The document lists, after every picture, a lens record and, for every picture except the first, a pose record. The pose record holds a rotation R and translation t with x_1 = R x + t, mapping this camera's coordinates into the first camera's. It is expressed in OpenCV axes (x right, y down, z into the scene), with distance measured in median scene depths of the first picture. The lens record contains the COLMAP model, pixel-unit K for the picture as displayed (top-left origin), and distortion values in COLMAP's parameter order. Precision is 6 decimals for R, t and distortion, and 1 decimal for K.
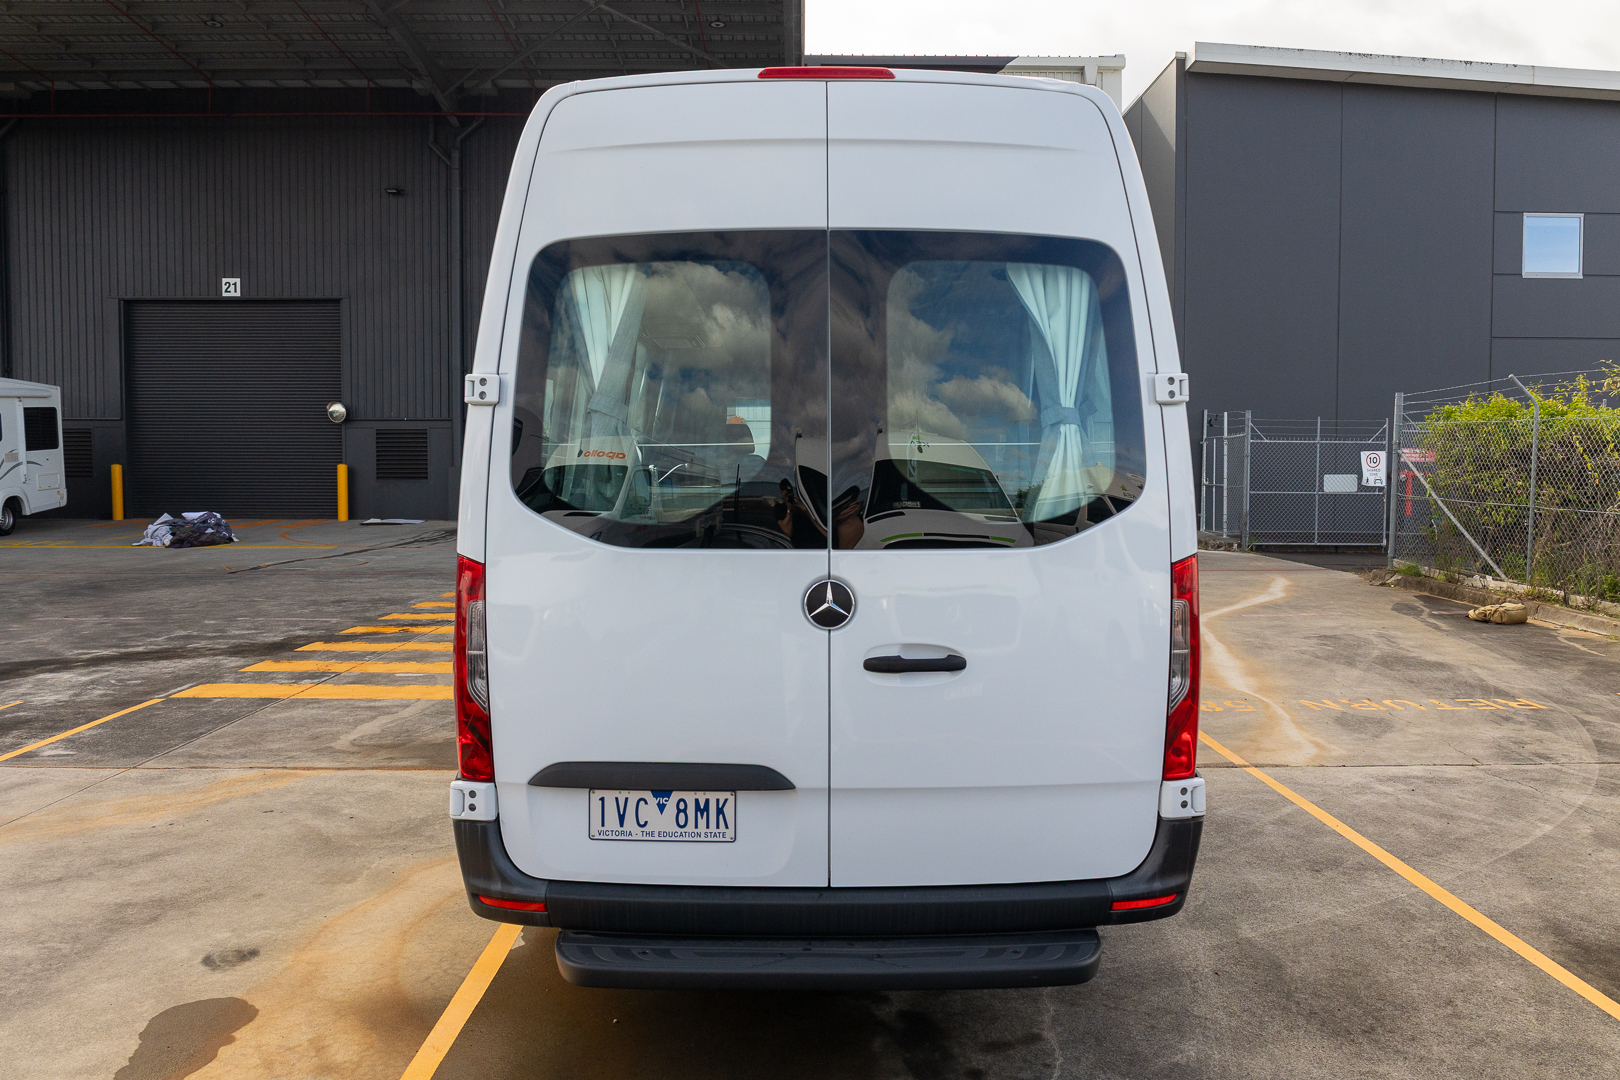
lens RADIAL K [[1201.1, 0, 810.0], [0, 1201.1, 540.0], [0, 0, 1]] dist [-0.037773, 0.002295]
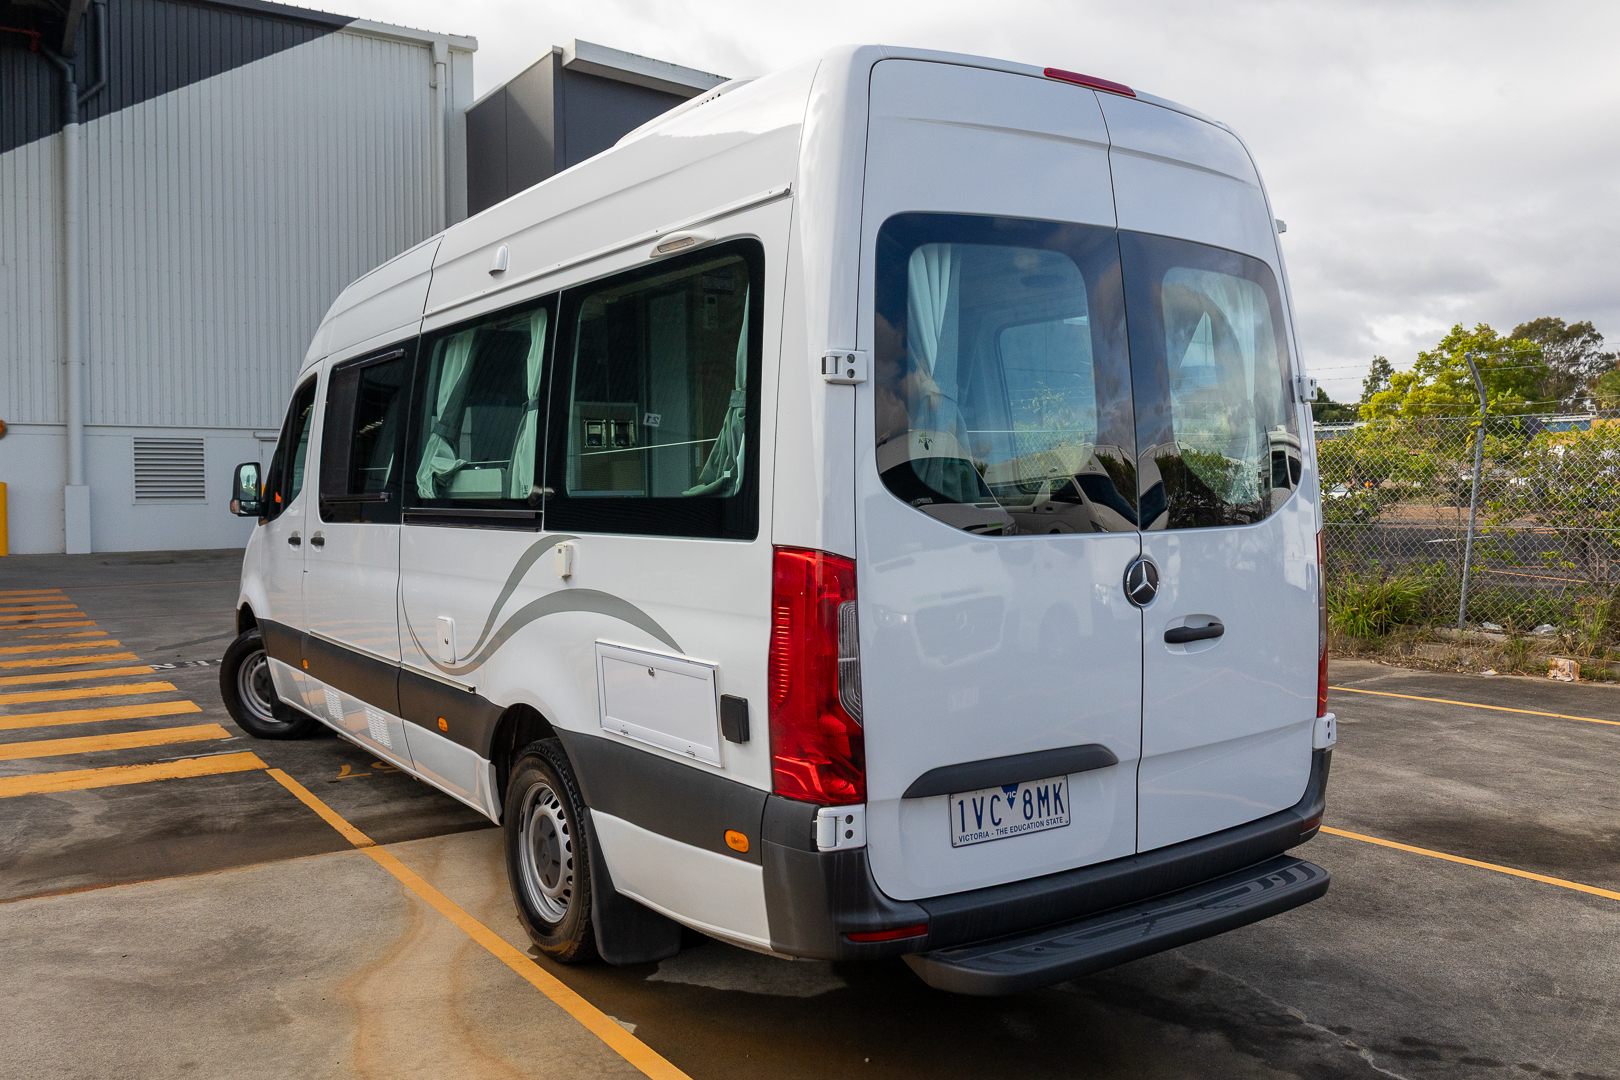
lens RADIAL K [[1323.5, 0, 810.6], [0, 1323.5, 513.5], [0, 0, 1]] dist [-0.037888, -0.002184]
pose [[0.825627, -0.021821, 0.563794, -0.857991], [0.043907, 0.998706, -0.025644, 0.009179], [-0.562505, 0.045927, 0.825517, 0.194012]]
